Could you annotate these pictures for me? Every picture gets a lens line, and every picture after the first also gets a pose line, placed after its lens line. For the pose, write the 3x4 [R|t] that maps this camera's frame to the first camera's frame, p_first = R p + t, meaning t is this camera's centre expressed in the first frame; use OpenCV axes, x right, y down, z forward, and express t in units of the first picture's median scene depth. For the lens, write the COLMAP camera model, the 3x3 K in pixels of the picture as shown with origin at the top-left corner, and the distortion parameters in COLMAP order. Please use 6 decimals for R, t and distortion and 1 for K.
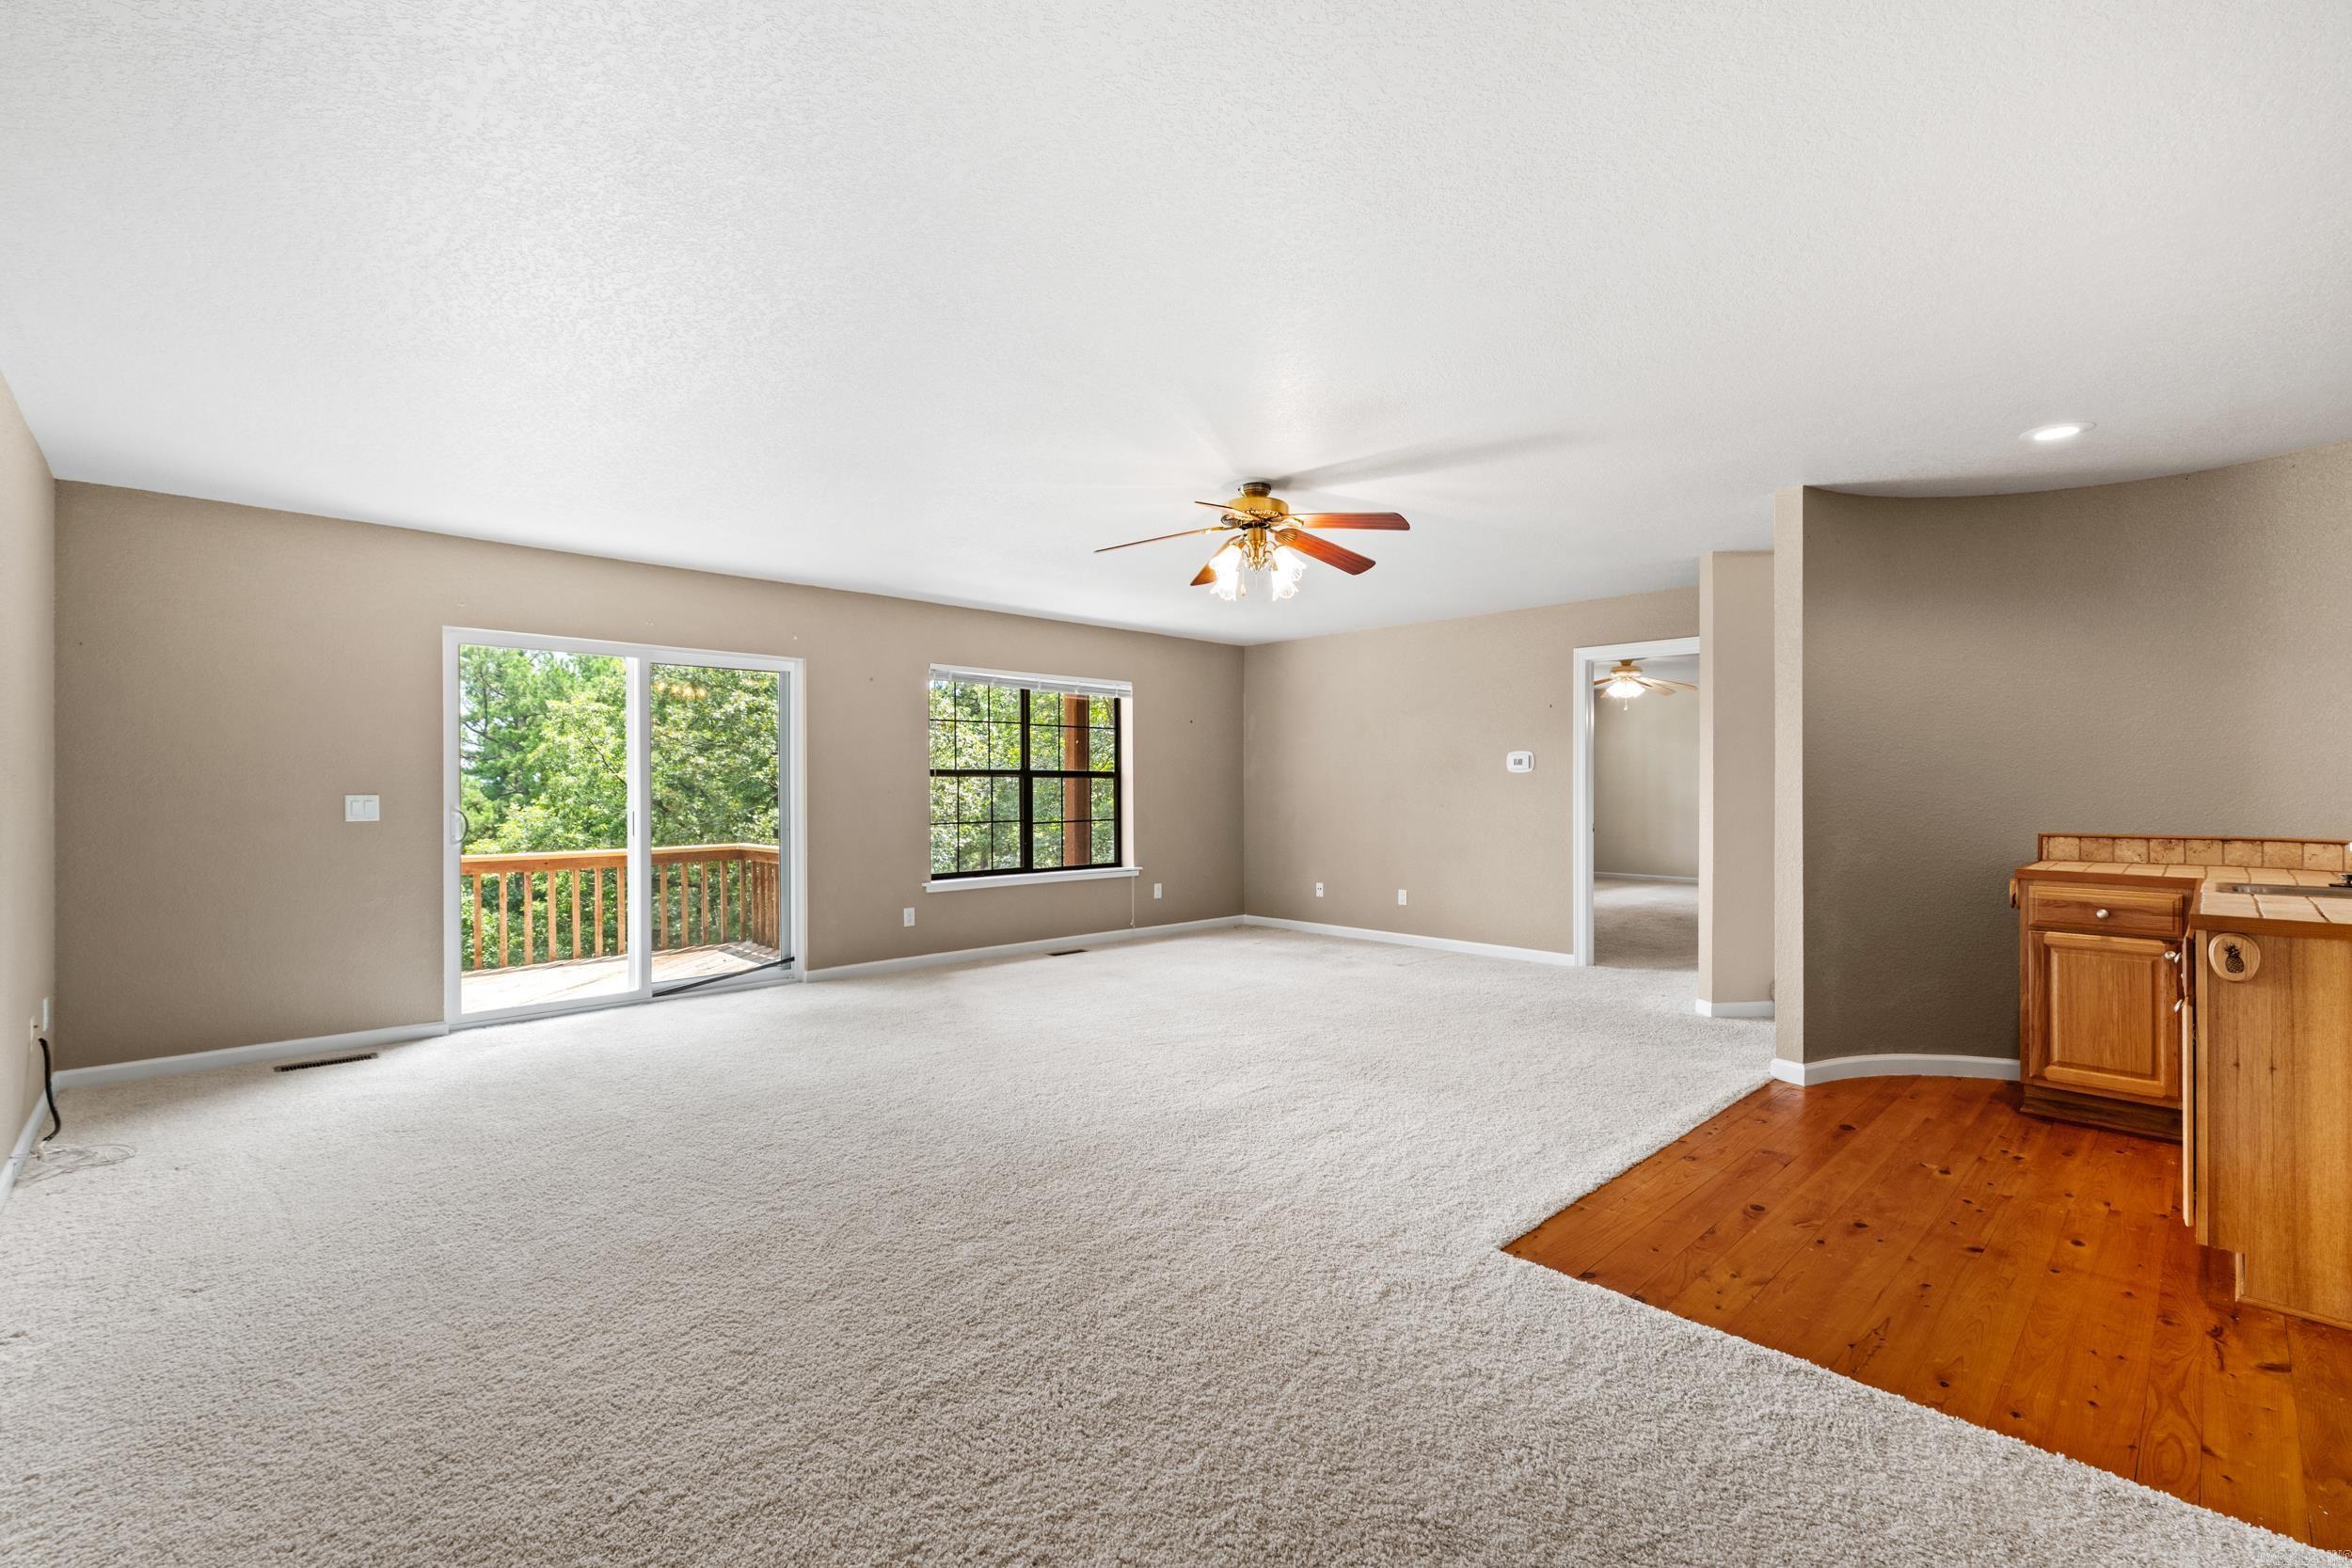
lens RADIAL K [[999.3, 0, 1183.9], [0, 999.3, 783.5], [0, 0, 1]] dist [0.002464, 0.000193]
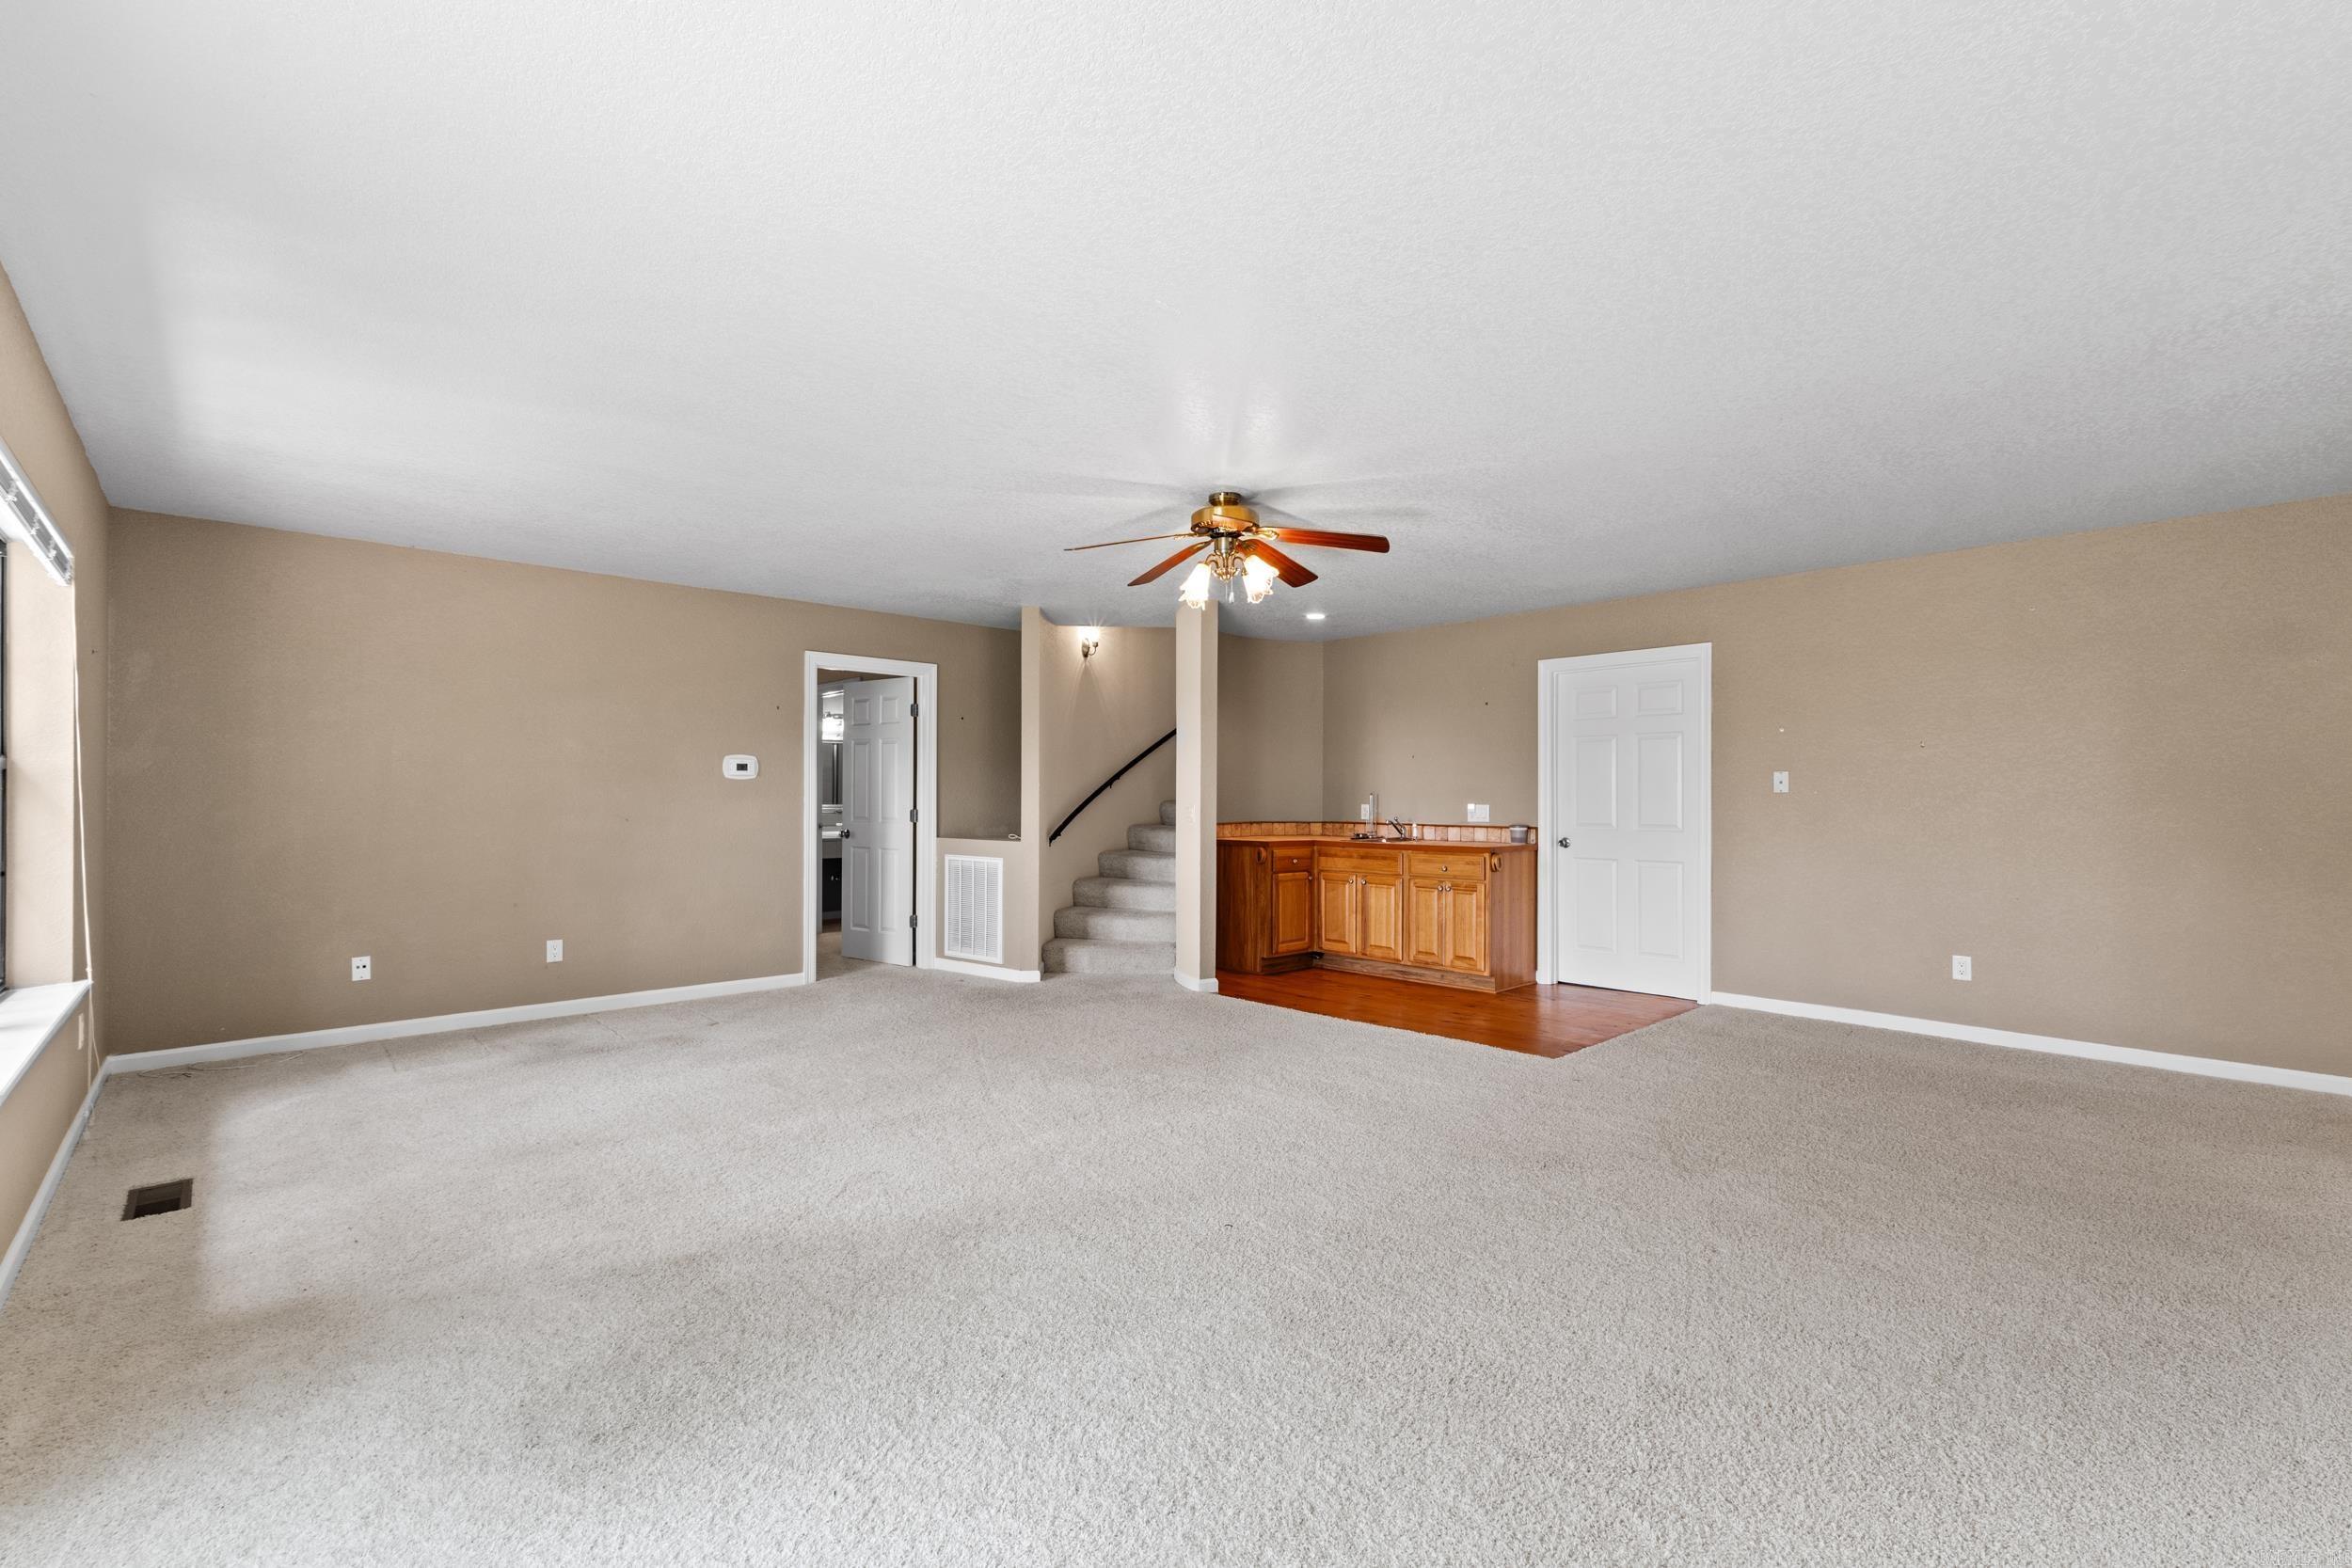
lens RADIAL K [[999.3, 0, 1183.9], [0, 999.3, 783.5], [0, 0, 1]] dist [0.002464, 0.000193]
pose [[0.004144, 0.026360, 0.999644, -0.922722], [-0.002158, 0.999650, -0.026351, 0.026107], [-0.999989, -0.002048, 0.004200, 1.057917]]
